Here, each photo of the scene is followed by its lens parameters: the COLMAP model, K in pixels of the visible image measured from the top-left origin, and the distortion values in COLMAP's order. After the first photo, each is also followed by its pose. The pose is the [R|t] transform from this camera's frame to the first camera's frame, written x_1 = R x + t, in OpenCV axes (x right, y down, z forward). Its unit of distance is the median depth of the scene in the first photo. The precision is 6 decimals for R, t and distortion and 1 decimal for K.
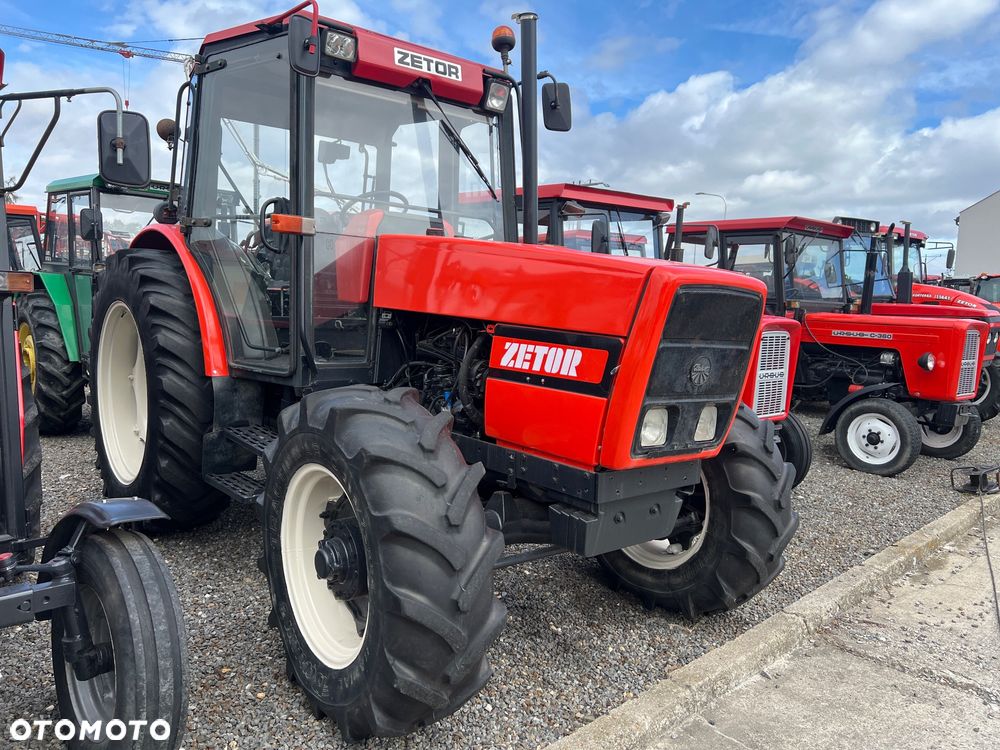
lens RADIAL K [[752.6, 0, 500.0], [0, 752.6, 375.0], [0, 0, 1]] dist [0.065581, -0.078063]
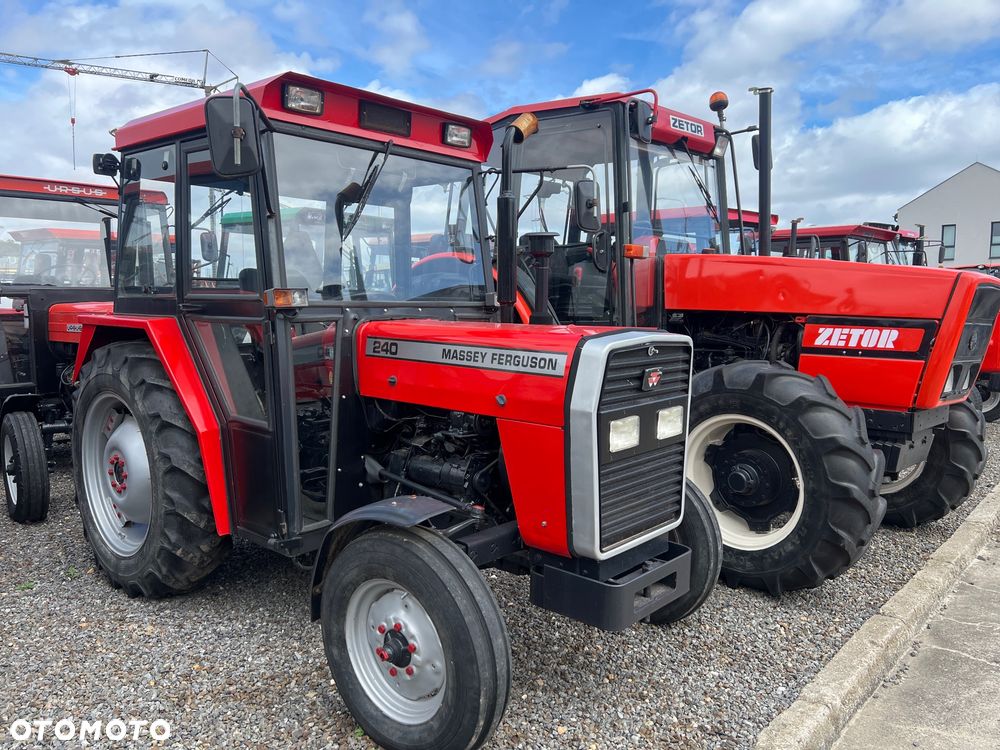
lens RADIAL K [[752.6, 0, 500.0], [0, 752.6, 375.0], [0, 0, 1]] dist [0.065581, -0.078063]
pose [[0.996291, -0.043239, 0.074401, -0.725966], [0.043891, 0.999011, -0.007151, 0.029631], [-0.074018, 0.010390, 0.997203, -0.400639]]
